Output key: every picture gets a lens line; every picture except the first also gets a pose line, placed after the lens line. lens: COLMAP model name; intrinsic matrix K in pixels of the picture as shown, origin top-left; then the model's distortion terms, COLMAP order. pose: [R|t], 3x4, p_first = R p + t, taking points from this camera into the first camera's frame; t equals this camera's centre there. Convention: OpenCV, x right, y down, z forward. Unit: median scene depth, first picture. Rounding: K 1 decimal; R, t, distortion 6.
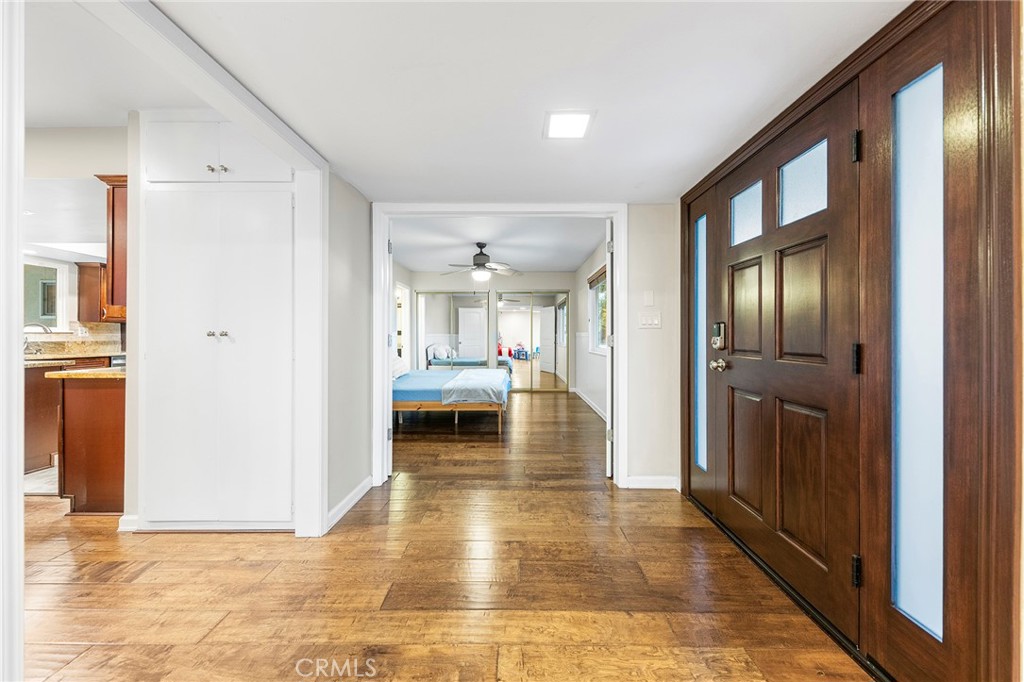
lens RADIAL K [[357.3, 0, 512.0], [0, 357.3, 341.0], [0, 0, 1]] dist [-0.000583, -0.000054]
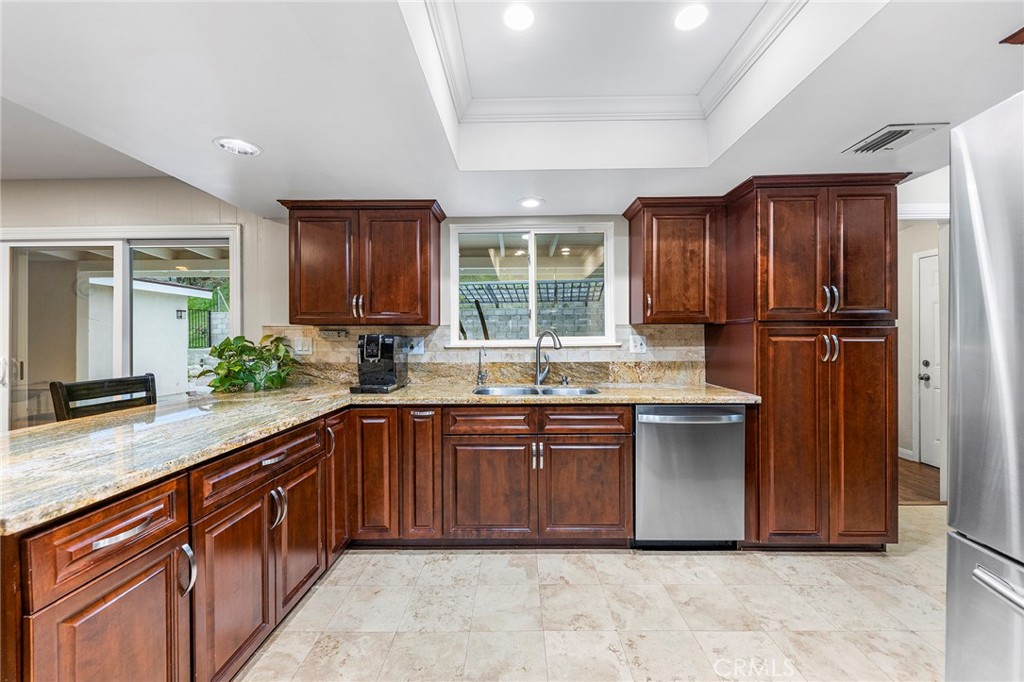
lens RADIAL K [[372.2, 0, 512.0], [0, 372.2, 341.0], [0, 0, 1]] dist [-0.000139, -0.000059]
pose [[-0.005905, 0.006679, -0.999960, -0.597826], [-0.007925, 0.999946, 0.006726, -0.029827], [0.999951, 0.007964, -0.005852, 0.752965]]
